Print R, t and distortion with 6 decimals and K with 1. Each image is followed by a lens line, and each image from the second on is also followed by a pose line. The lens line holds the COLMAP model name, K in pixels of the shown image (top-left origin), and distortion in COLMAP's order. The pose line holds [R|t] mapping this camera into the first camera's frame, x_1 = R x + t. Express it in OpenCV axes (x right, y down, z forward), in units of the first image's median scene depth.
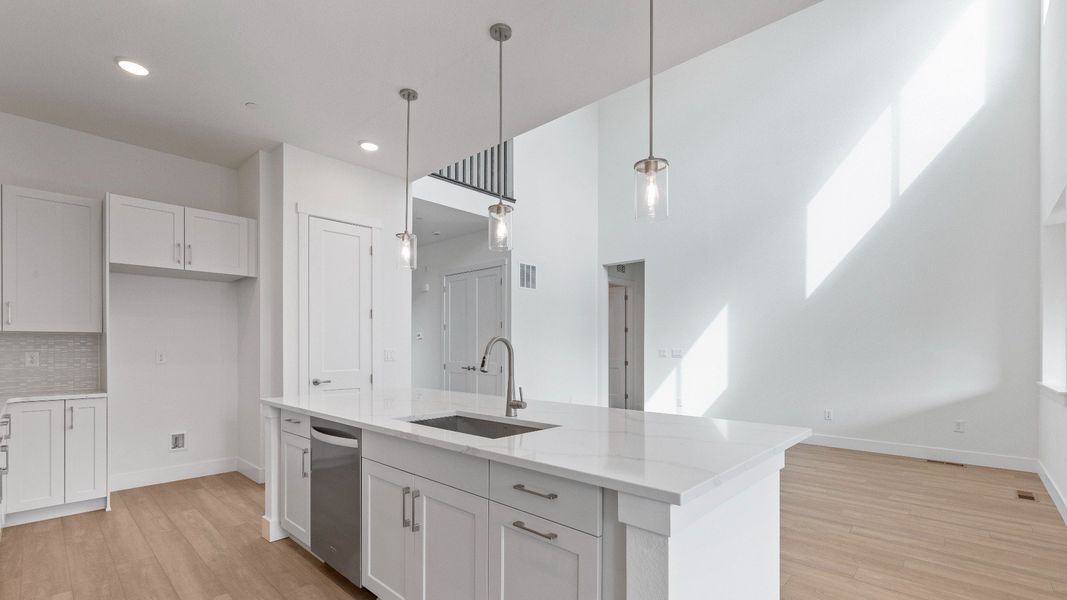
lens RADIAL K [[467.1, 0, 525.2], [0, 467.1, 346.6], [0, 0, 1]] dist [-0.000573, -0.000915]
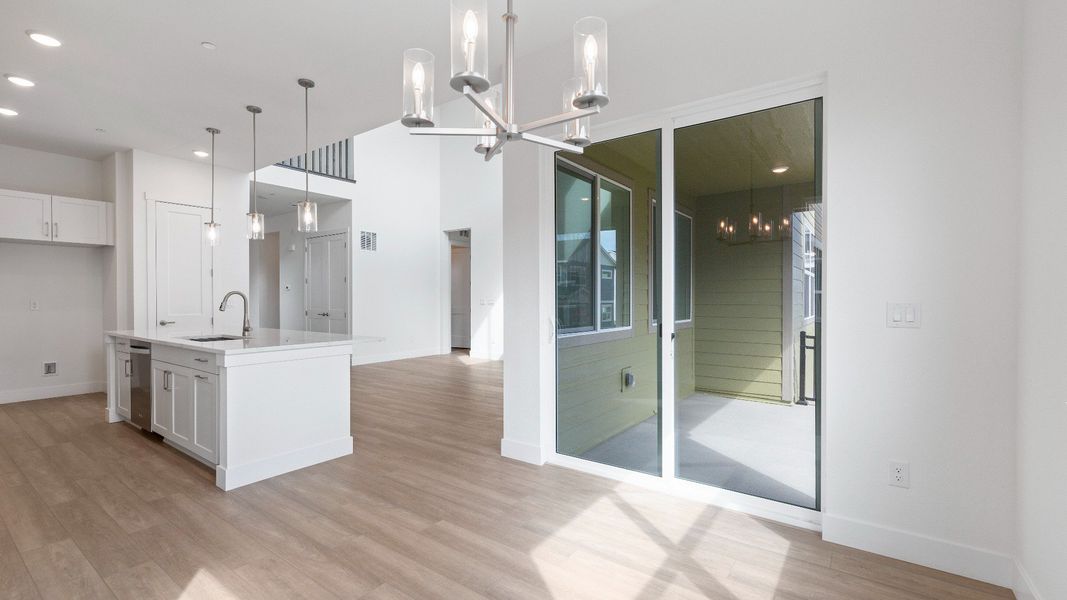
lens RADIAL K [[467.1, 0, 536.1], [0, 467.1, 299.8], [0, 0, 1]] dist [-0.000573, -0.000915]
pose [[0.991007, -0.001218, 0.133806, 0.453052], [0.000178, 0.999970, 0.007782, -0.001509], [-0.133811, -0.007689, 0.990977, -0.502221]]
